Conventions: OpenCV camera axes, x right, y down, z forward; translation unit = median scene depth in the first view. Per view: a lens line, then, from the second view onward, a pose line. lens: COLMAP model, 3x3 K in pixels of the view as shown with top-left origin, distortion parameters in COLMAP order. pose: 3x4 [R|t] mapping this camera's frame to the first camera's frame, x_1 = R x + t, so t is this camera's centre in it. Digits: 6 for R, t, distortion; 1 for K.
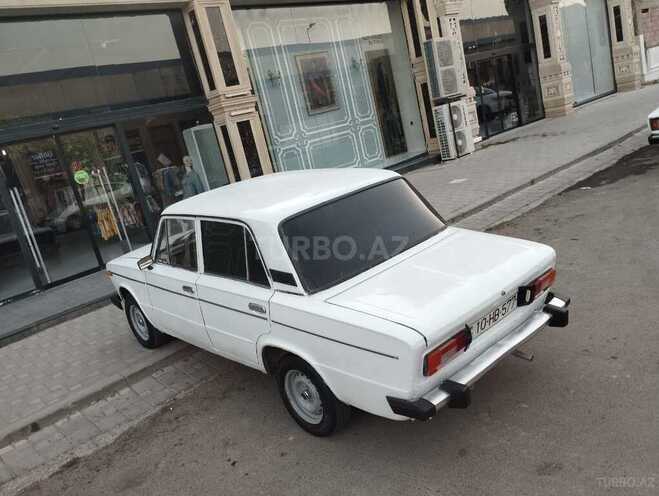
lens RADIAL K [[546.2, 0, 329.5], [0, 546.2, 248.0], [0, 0, 1]] dist [0.104887, -0.142303]
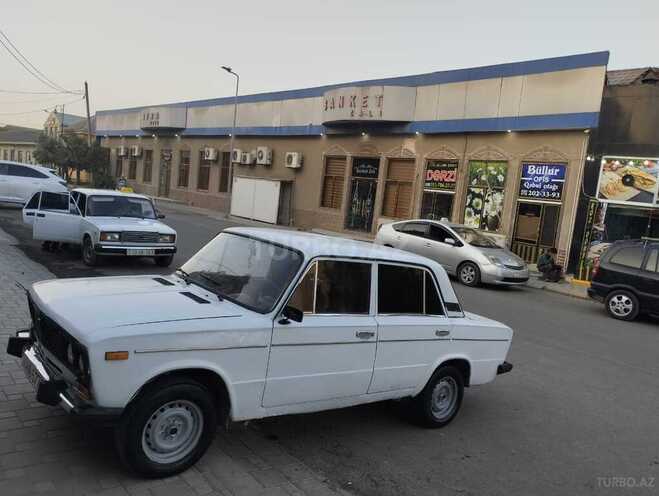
lens RADIAL K [[546.2, 0, 329.5], [0, 546.2, 248.0], [0, 0, 1]] dist [0.104887, -0.142303]
pose [[0.029180, 0.135777, 0.990310, -1.008177], [0.109021, 0.984389, -0.138177, 0.042934], [-0.993611, 0.111997, 0.013922, 0.837823]]
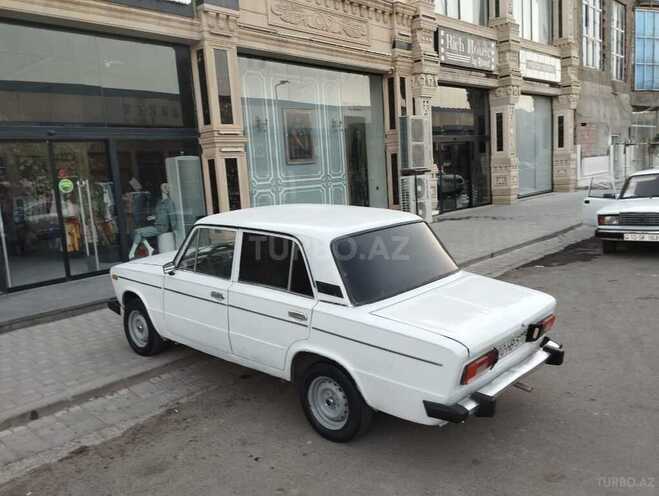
lens RADIAL K [[551.6, 0, 330.7], [0, 551.6, 247.3], [0, 0, 1]] dist [0.105877, -0.149207]
pose [[0.982207, 0.143390, 0.121280, -0.150167], [-0.129172, 0.984582, -0.117953, 0.066512], [-0.136324, 0.100189, 0.985585, -0.076129]]
